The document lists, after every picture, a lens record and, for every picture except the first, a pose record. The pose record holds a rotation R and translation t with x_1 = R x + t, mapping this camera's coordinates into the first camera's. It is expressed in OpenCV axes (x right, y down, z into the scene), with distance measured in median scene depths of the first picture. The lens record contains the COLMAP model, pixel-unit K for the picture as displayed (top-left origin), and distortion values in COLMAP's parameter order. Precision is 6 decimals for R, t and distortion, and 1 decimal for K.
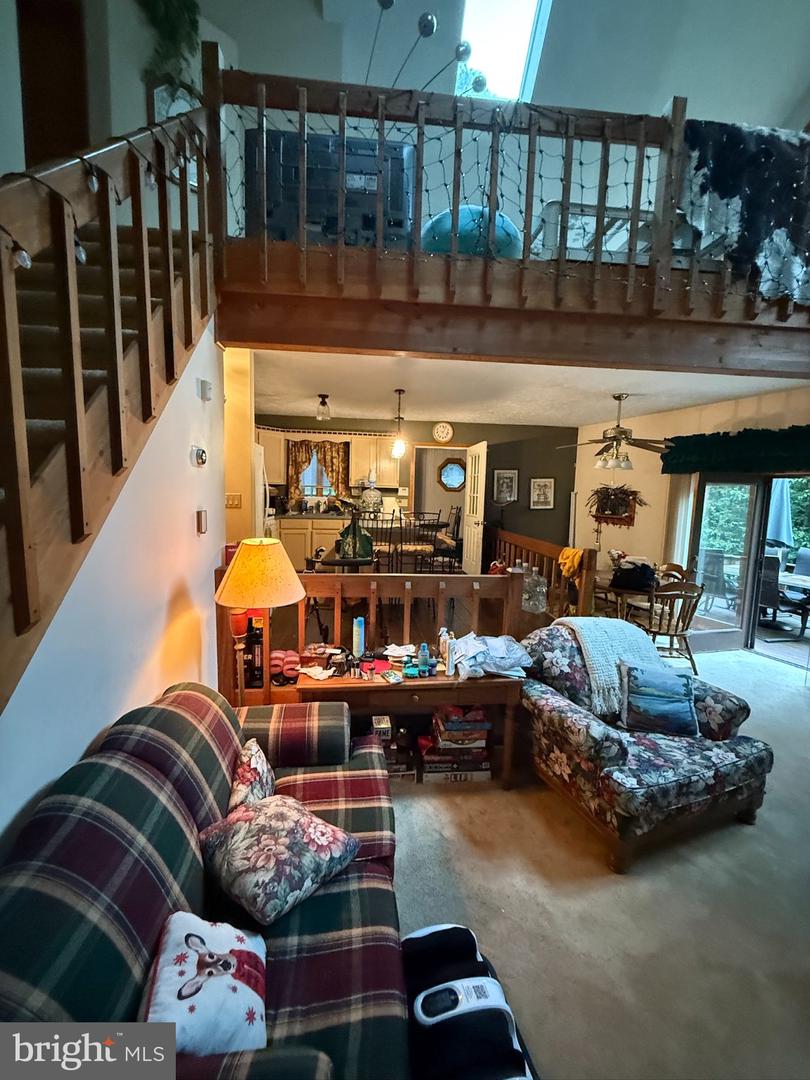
lens RADIAL K [[435.4, 0, 406.8], [0, 435.4, 540.7], [0, 0, 1]] dist [-0.000959, -0.000339]
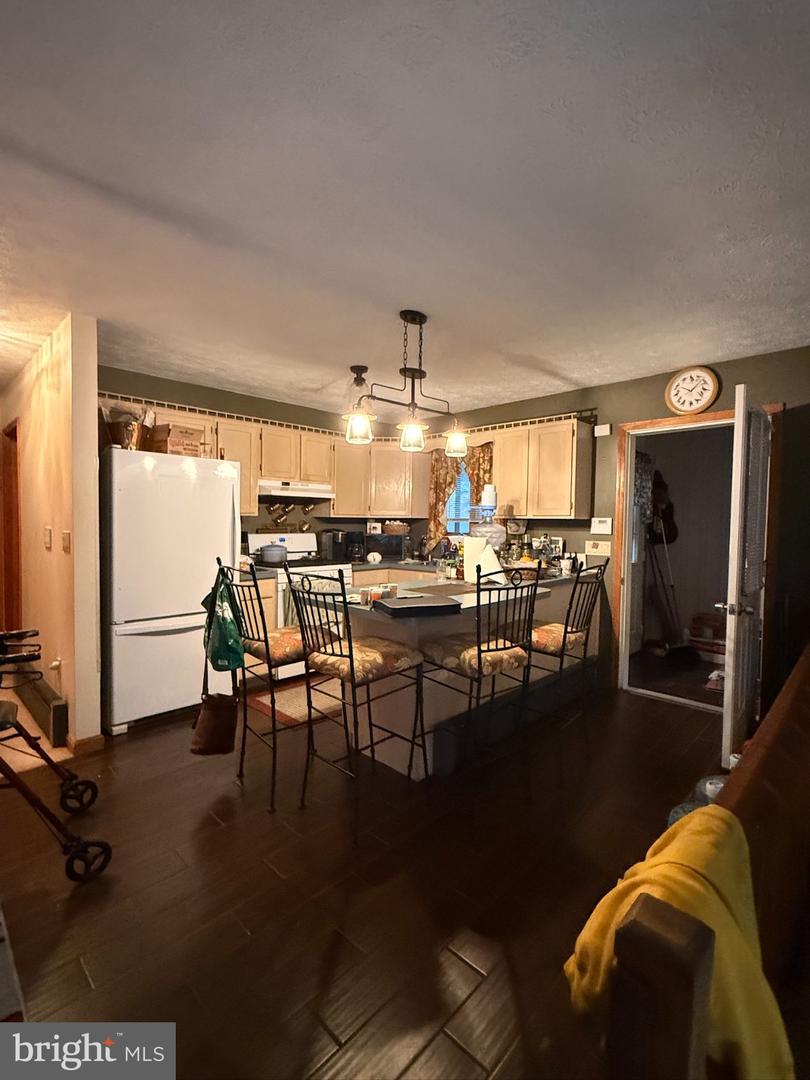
lens RADIAL K [[493.2, 0, 405.0], [0, 493.2, 540.0], [0, 0, 1]] dist [0.003143, 0.000897]
pose [[0.651329, 0.009556, -0.758735, 0.703538], [-0.076685, 0.995630, -0.053290, -0.129407], [0.754910, 0.092893, 0.649216, 1.210089]]
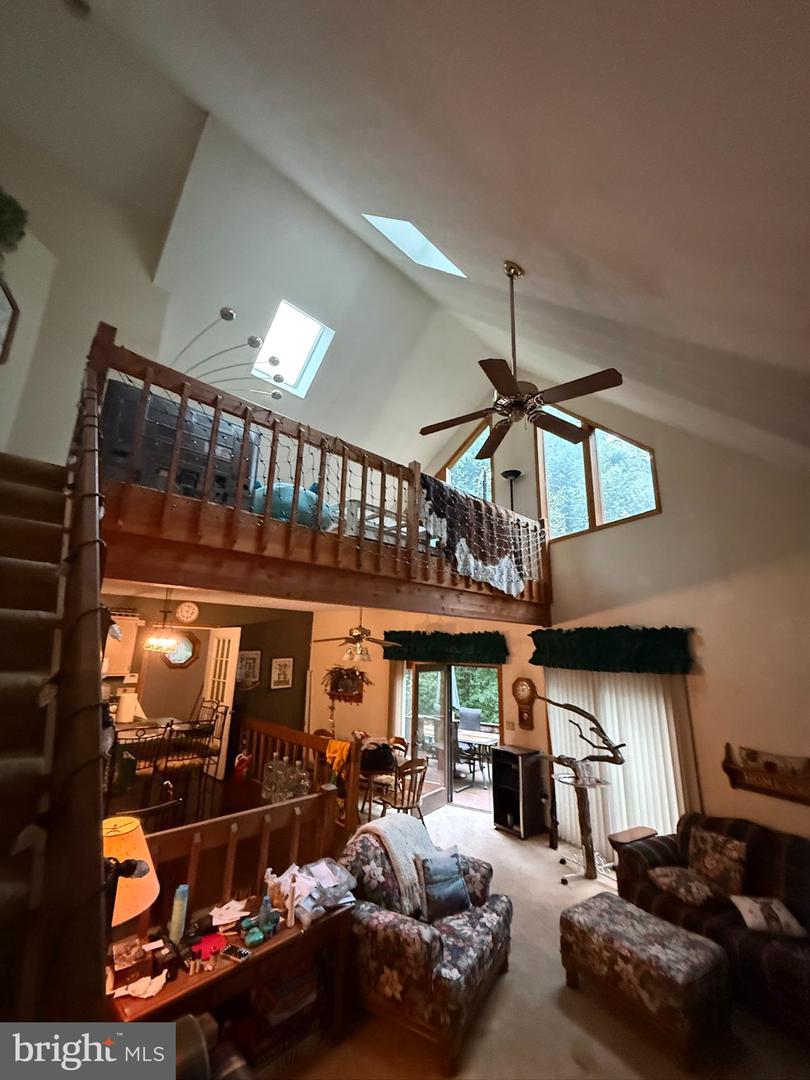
lens RADIAL K [[435.4, 0, 407.8], [0, 435.4, 532.5], [0, 0, 1]] dist [-0.001093, -0.000191]
pose [[0.771020, 0.153305, 0.618082, -0.420282], [0.066132, 0.946066, -0.317152, -0.197945], [-0.633368, 0.285405, 0.719298, -0.141849]]
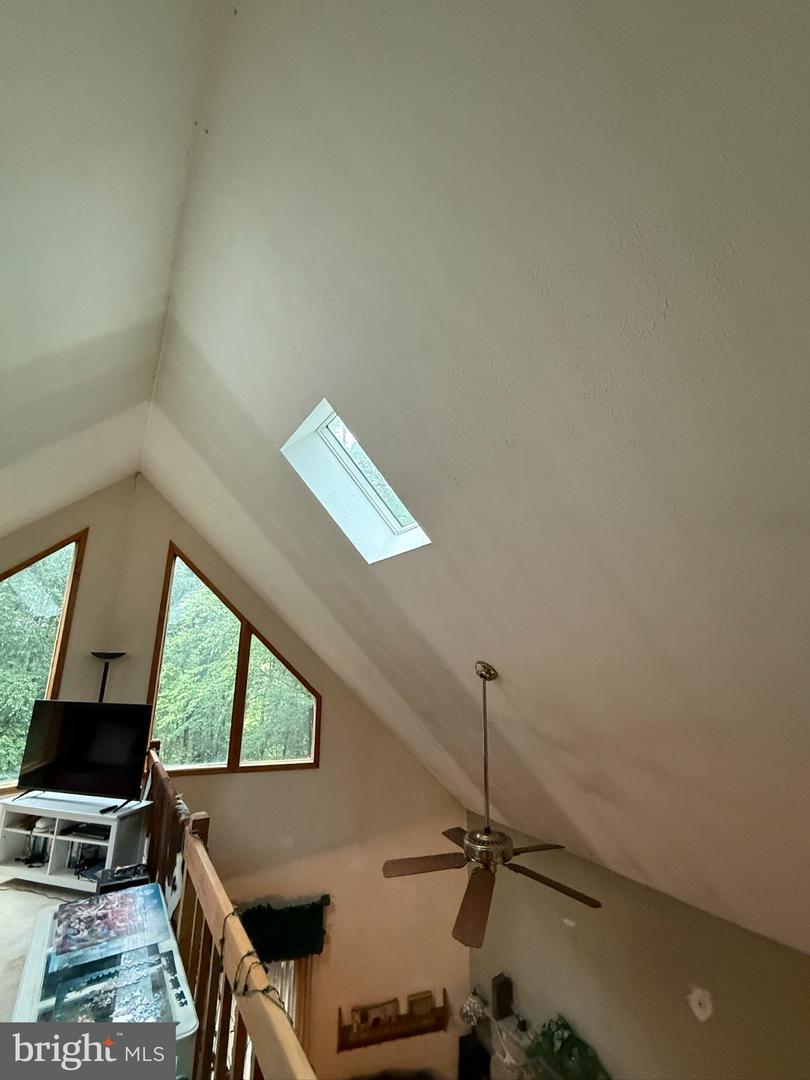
lens RADIAL K [[461.7, 0, 405.0], [0, 461.7, 540.0], [0, 0, 1]] dist [0.001334, -0.000222]
pose [[-0.454385, 0.187234, 0.870906, -0.563898], [0.074378, 0.982222, -0.172359, -1.352535], [-0.887695, -0.013541, -0.460233, 1.047315]]
